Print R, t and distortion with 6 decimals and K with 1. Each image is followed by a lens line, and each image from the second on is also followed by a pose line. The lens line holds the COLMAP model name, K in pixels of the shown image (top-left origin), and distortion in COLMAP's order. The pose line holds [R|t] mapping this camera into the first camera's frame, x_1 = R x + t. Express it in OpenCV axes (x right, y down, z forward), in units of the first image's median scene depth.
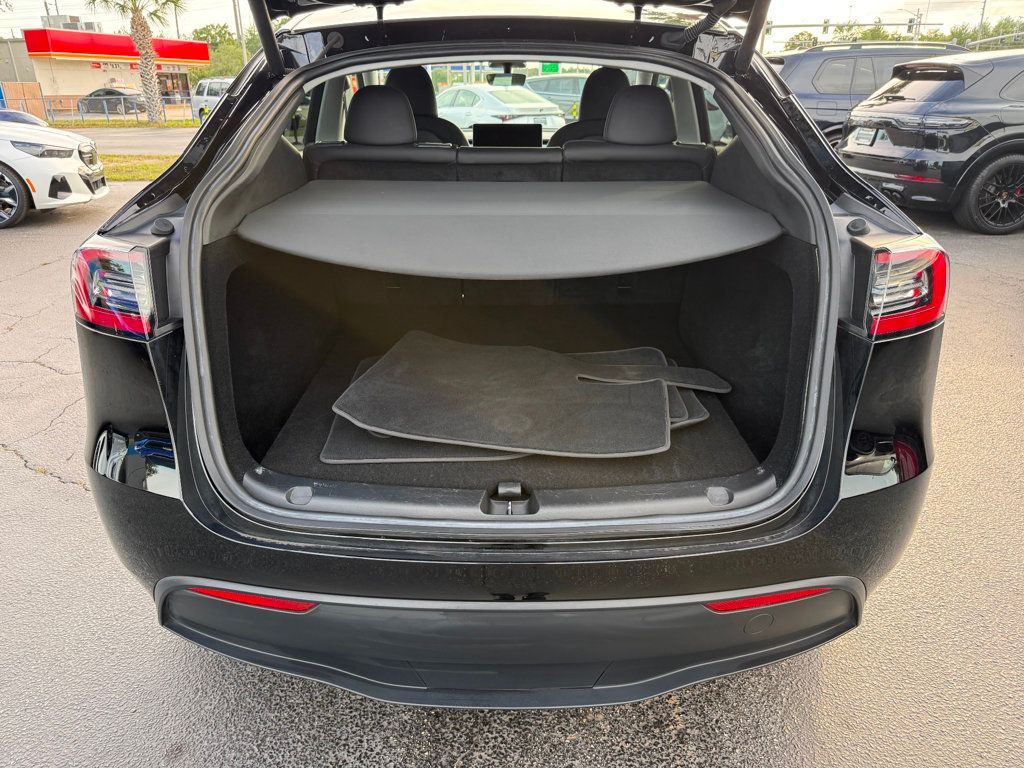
lens RADIAL K [[730.6, 0, 507.6], [0, 730.6, 390.1], [0, 0, 1]] dist [0.008999, -0.002656]
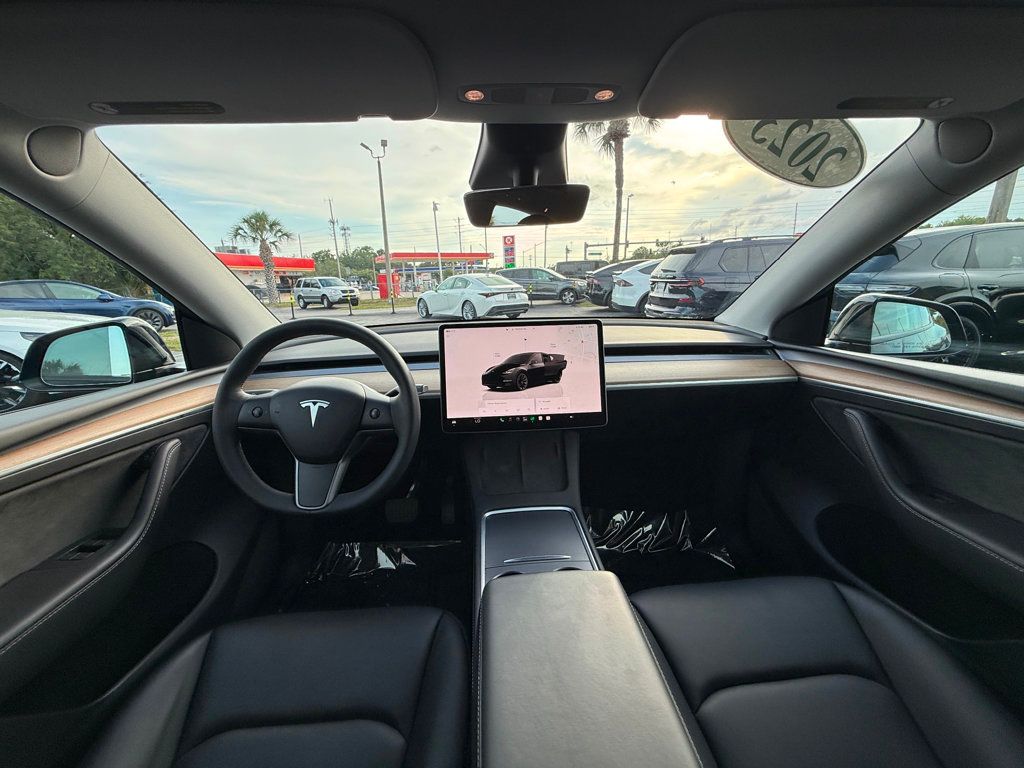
lens RADIAL K [[403.3, 0, 511.8], [0, 403.3, 380.2], [0, 0, 1]] dist [-0.000701, 0.000022]
pose [[0.997742, -0.040981, 0.053205, -0.008309], [0.048246, 0.988494, -0.143360, -0.135406], [-0.046718, 0.145604, 0.988239, 0.352484]]
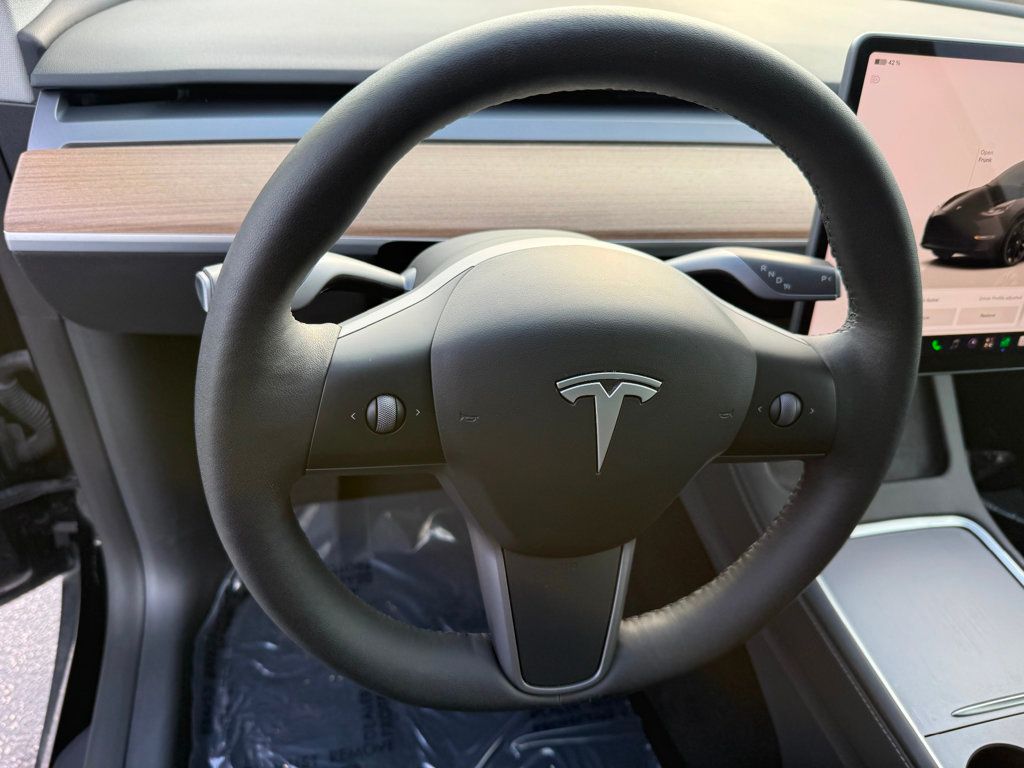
lens RADIAL K [[724.7, 0, 516.0], [0, 724.7, 383.3], [0, 0, 1]] dist [0.020900, -0.037809]
pose [[0.969388, -0.053552, 0.239625, -0.060617], [-0.024933, 0.949412, 0.313042, -0.157404], [-0.244266, -0.309434, 0.919013, 0.404529]]
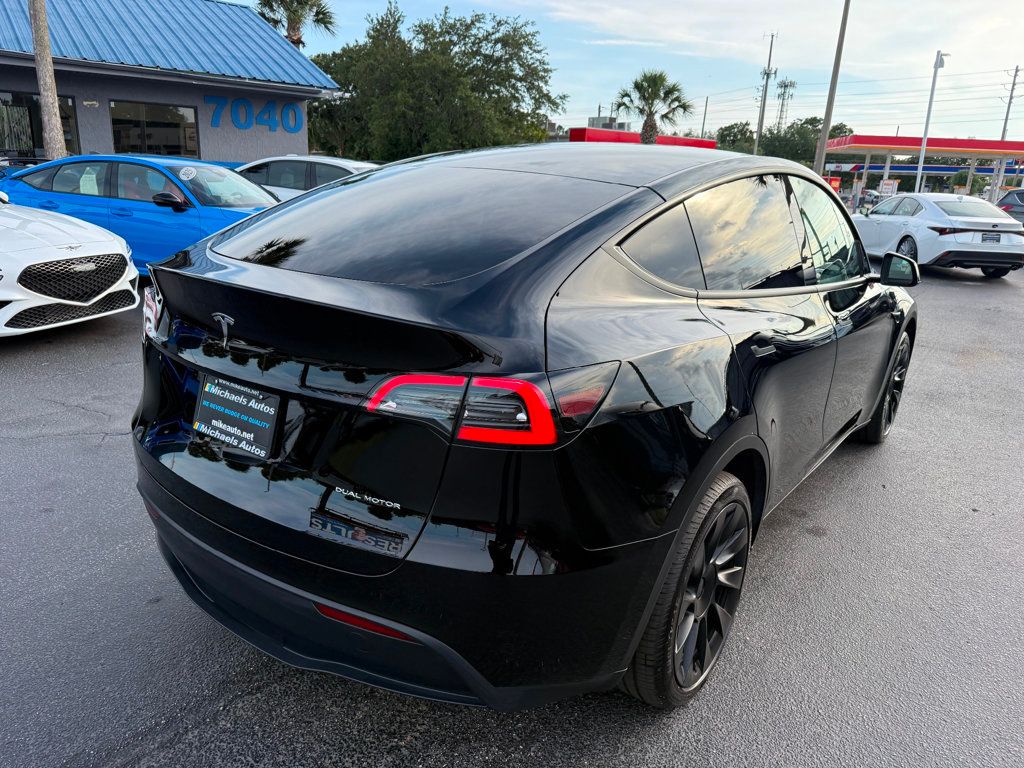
lens RADIAL K [[733.1, 0, 507.9], [0, 733.1, 405.0], [0, 0, 1]] dist [-0.006127, -0.007811]
pose [[0.798425, 0.218976, -0.560863, 0.185278], [-0.270379, 0.962712, -0.009033, -0.021119], [0.537971, 0.158857, 0.827859, 0.004804]]
